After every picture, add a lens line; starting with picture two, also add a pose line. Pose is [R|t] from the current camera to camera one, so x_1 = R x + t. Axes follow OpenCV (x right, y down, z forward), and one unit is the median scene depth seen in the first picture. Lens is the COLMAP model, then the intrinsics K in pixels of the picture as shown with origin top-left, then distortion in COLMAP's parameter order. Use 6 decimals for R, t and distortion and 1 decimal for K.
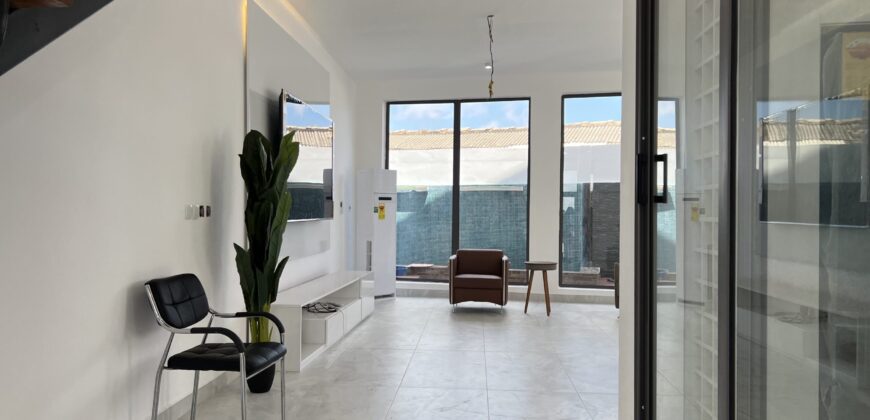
lens RADIAL K [[653.5, 0, 417.0], [0, 653.5, 213.0], [0, 0, 1]] dist [0.062174, -0.058977]
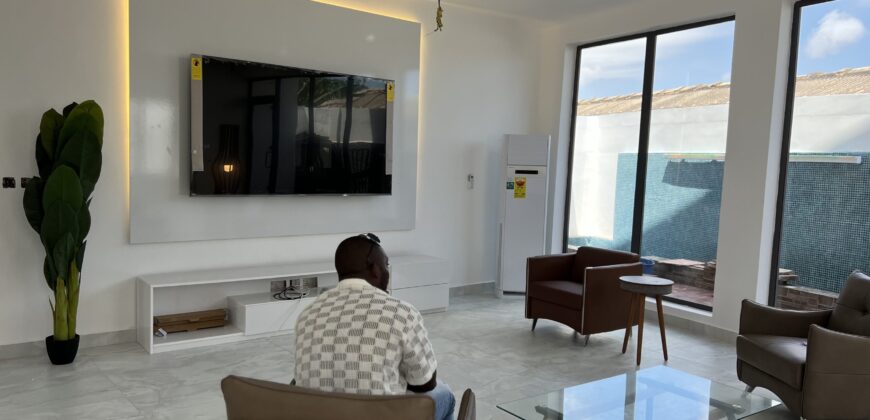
lens RADIAL K [[653.5, 0, 428.6], [0, 653.5, 209.1], [0, 0, 1]] dist [0.062174, -0.058977]
pose [[0.694636, 0.068530, -0.716089, 0.410414], [-0.031718, 0.997402, 0.064684, -0.023104], [0.718662, -0.022219, 0.695005, 0.341154]]
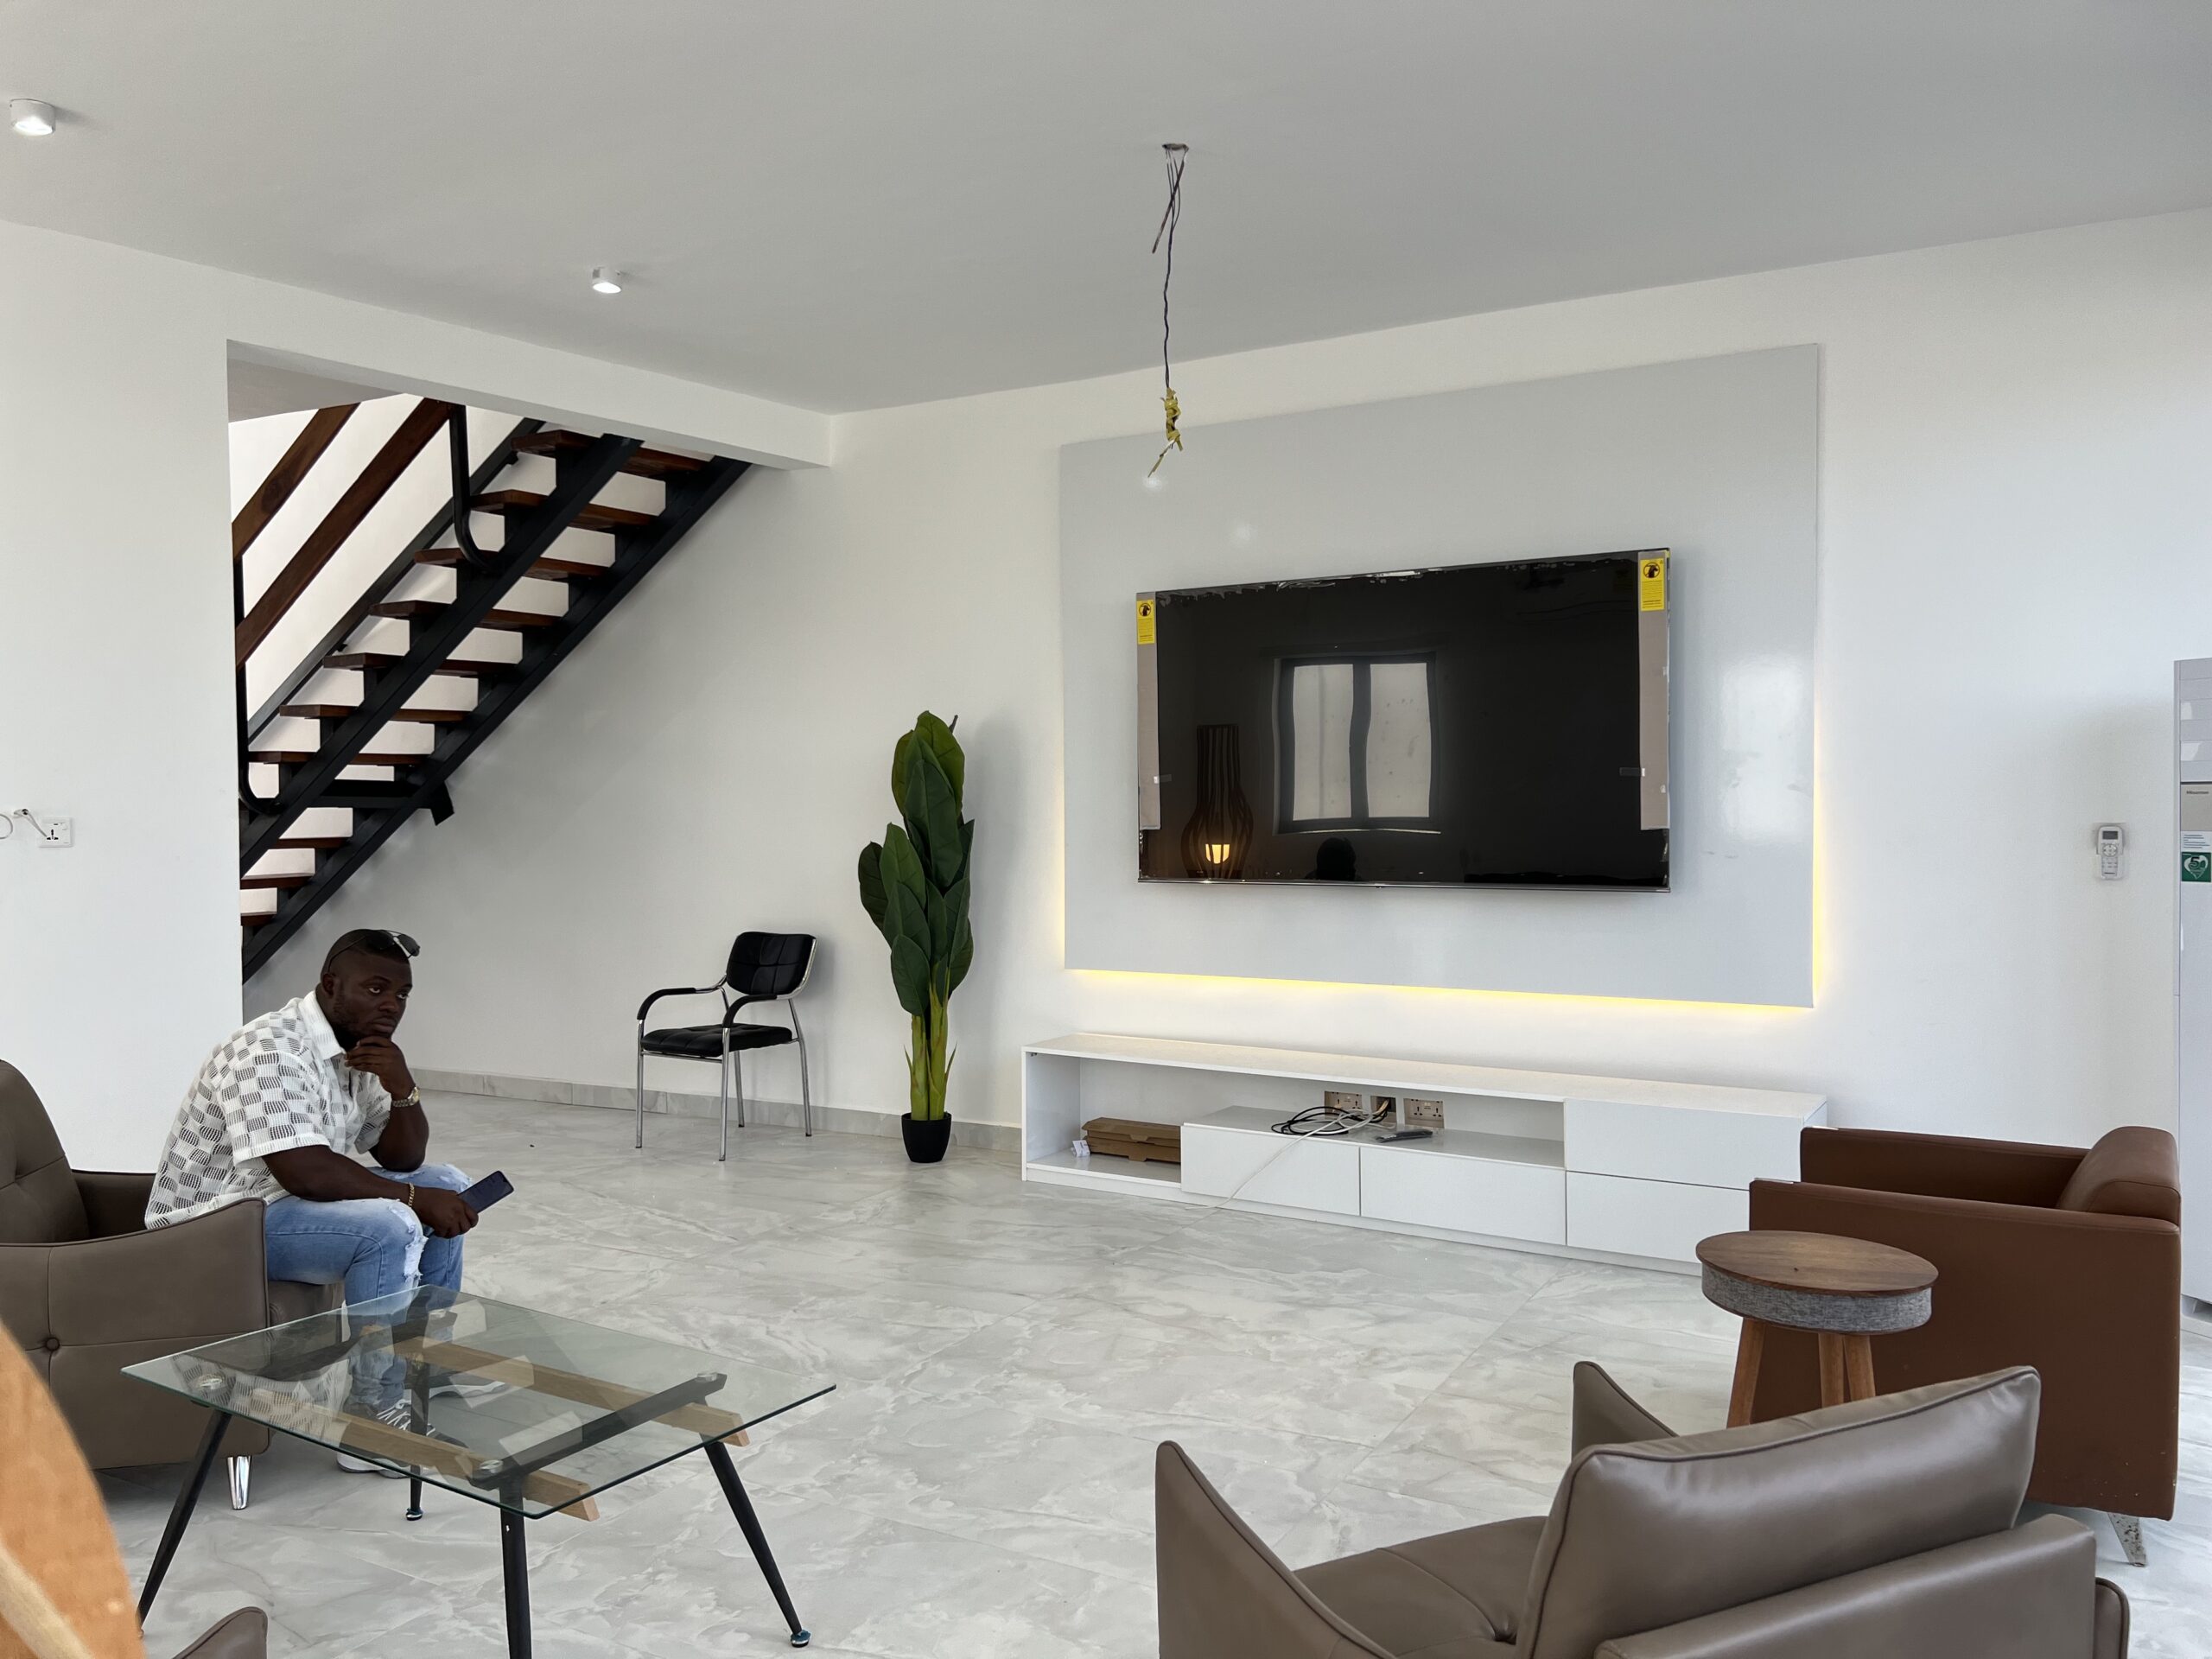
lens RADIAL K [[1665.7, 0, 1102.4], [0, 1665.7, 835.3], [0, 0, 1]] dist [0.055968, -0.059012]
pose [[-0.420694, 0.021507, -0.906948, 0.498342], [0.005357, 0.999760, 0.021223, -0.025251], [0.907187, 0.004070, -0.420708, 0.844447]]
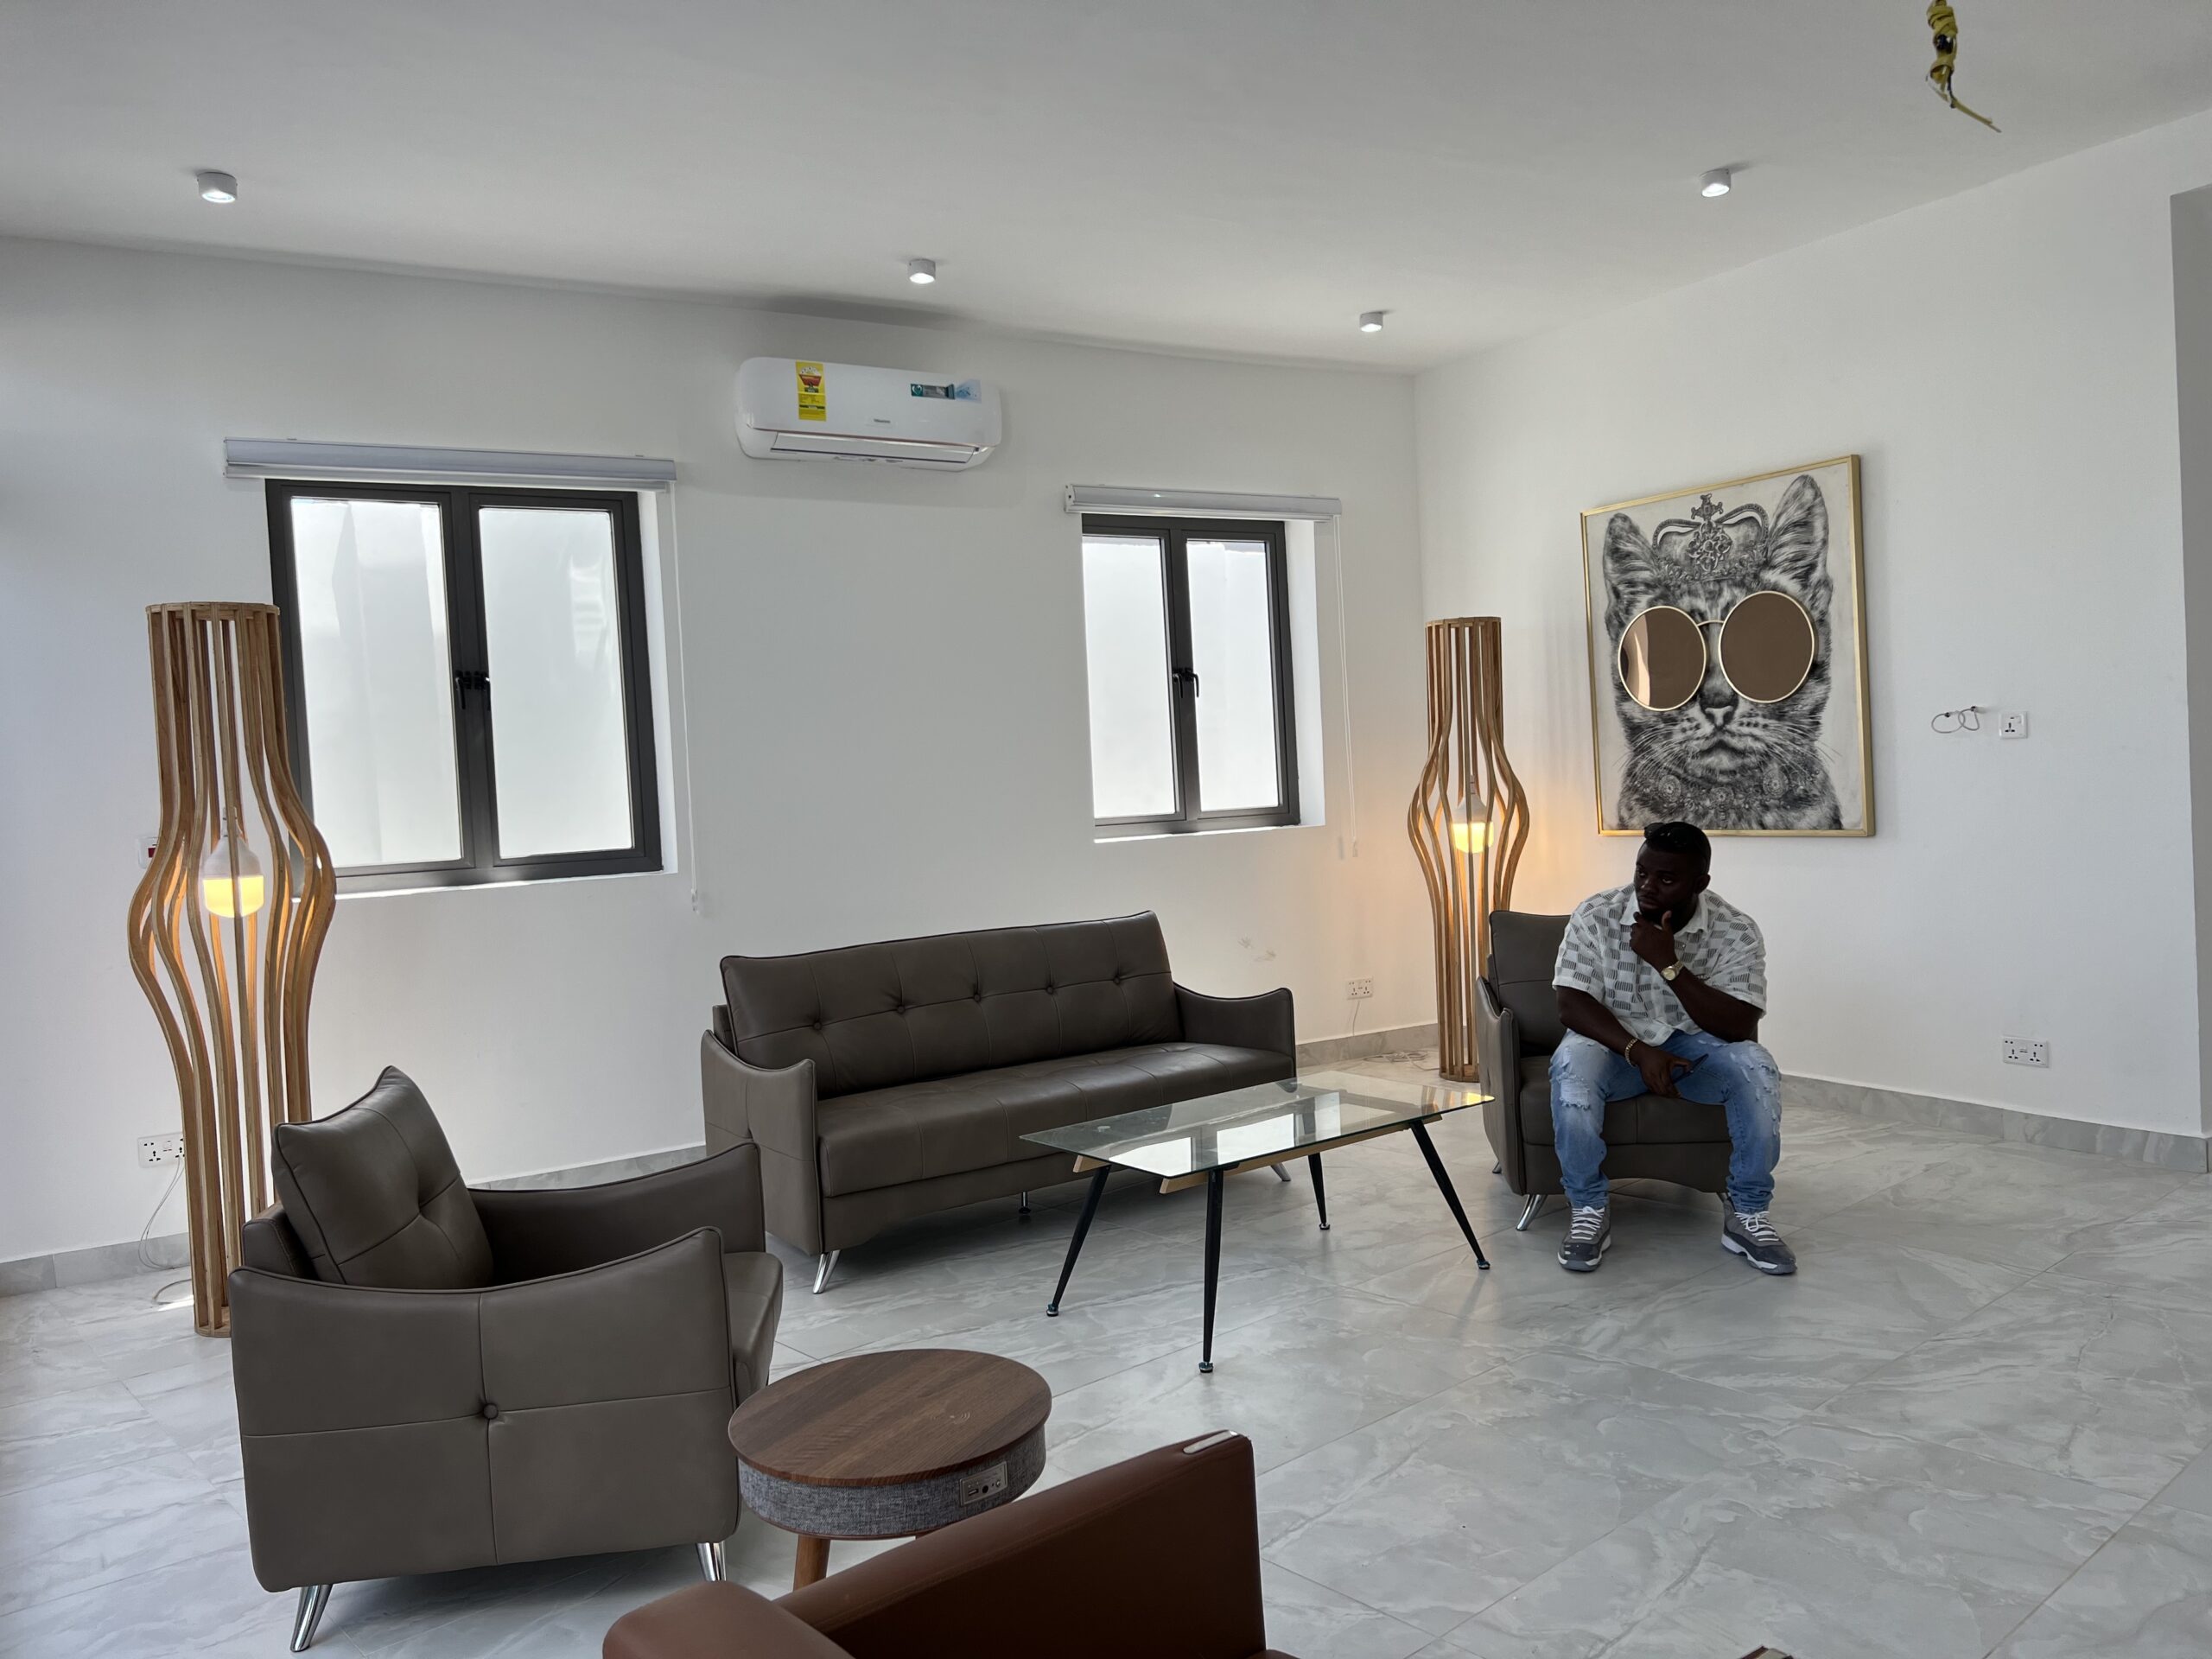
lens RADIAL K [[1665.7, 0, 1102.6], [0, 1665.7, 822.2], [0, 0, 1]] dist [0.055968, -0.059012]
pose [[-0.713116, 0.010466, 0.700968, -0.020489], [0.050462, 0.998061, 0.036434, -0.020434], [-0.699228, 0.061354, -0.712262, 0.965527]]
